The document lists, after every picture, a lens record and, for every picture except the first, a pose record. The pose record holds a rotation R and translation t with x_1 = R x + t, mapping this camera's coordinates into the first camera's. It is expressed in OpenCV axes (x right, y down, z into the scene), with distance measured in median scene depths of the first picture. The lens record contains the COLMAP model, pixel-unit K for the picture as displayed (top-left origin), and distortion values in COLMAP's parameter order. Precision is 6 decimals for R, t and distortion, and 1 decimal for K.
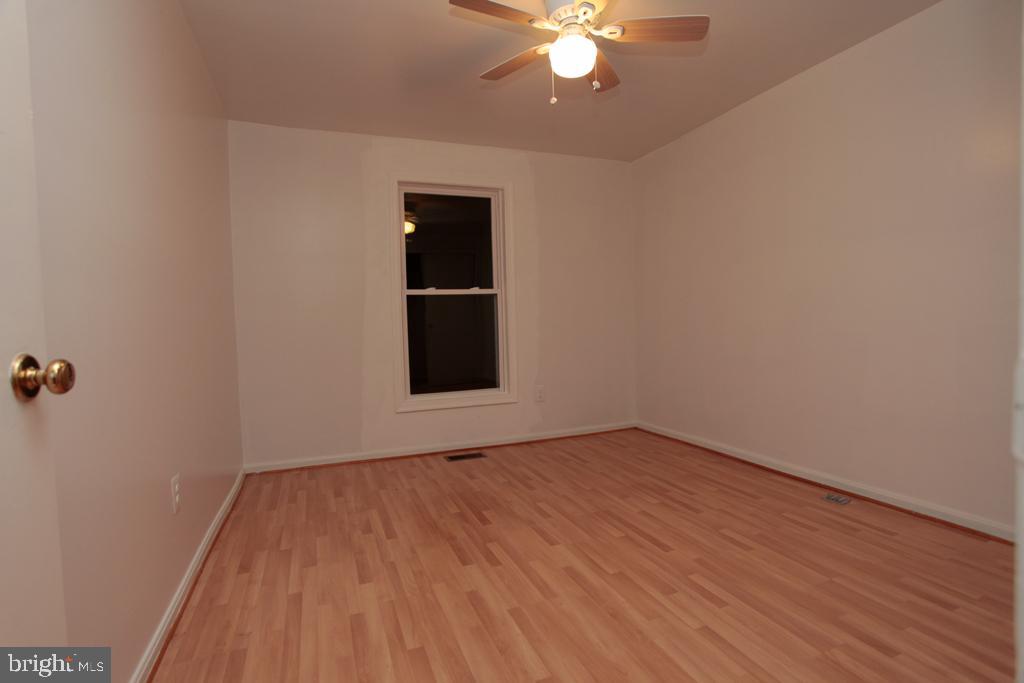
lens RADIAL K [[495.8, 0, 506.3], [0, 495.8, 343.6], [0, 0, 1]] dist [-0.075973, 0.033563]
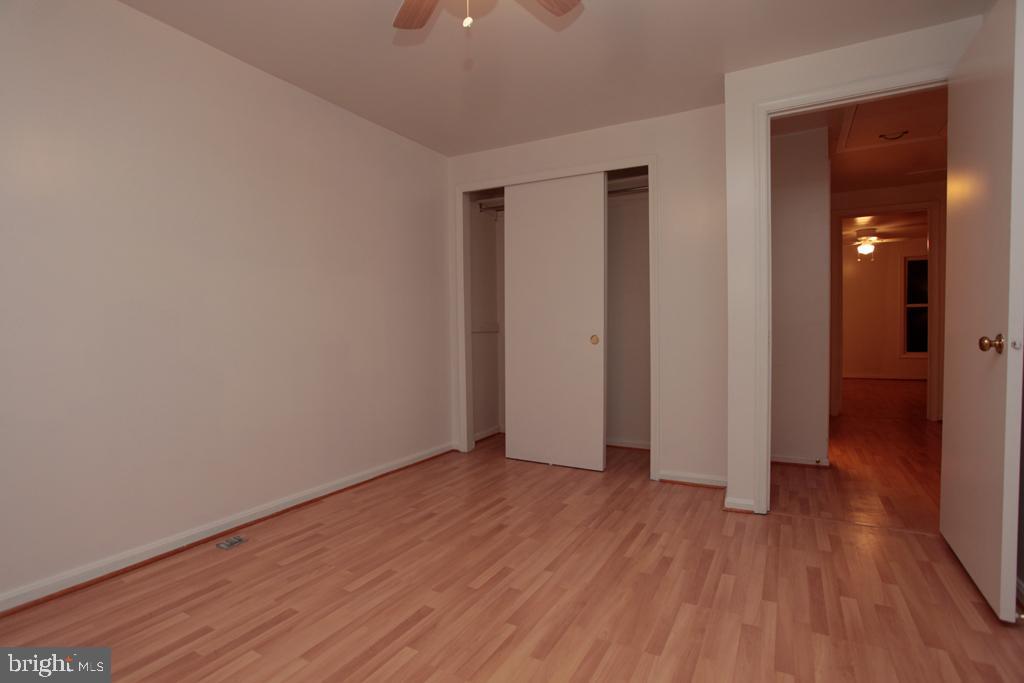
lens RADIAL K [[495.8, 0, 506.3], [0, 495.8, 343.6], [0, 0, 1]] dist [-0.075973, 0.033563]
pose [[-0.628231, 0.012091, 0.777933, -0.355192], [0.064014, 0.997292, 0.036195, -0.047408], [-0.775389, 0.072538, -0.627304, 1.202959]]
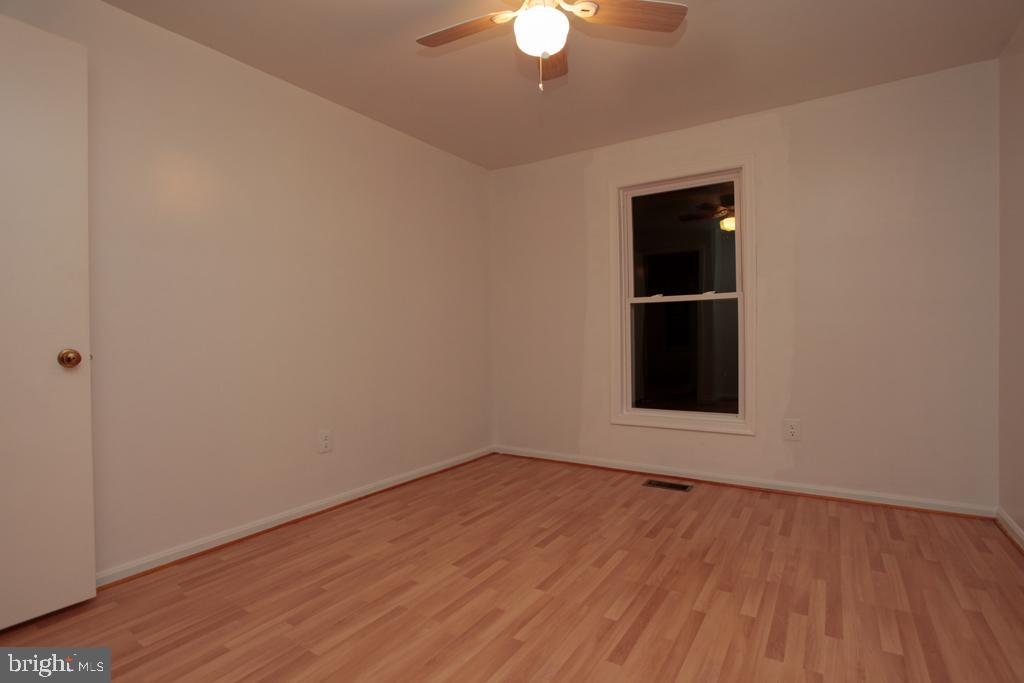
lens RADIAL K [[495.8, 0, 506.3], [0, 495.8, 343.6], [0, 0, 1]] dist [-0.075973, 0.033563]
pose [[0.579974, 0.033727, -0.813937, 0.691306], [-0.038971, 0.999147, 0.013633, -0.037435], [0.813702, 0.023813, 0.580794, 0.388705]]
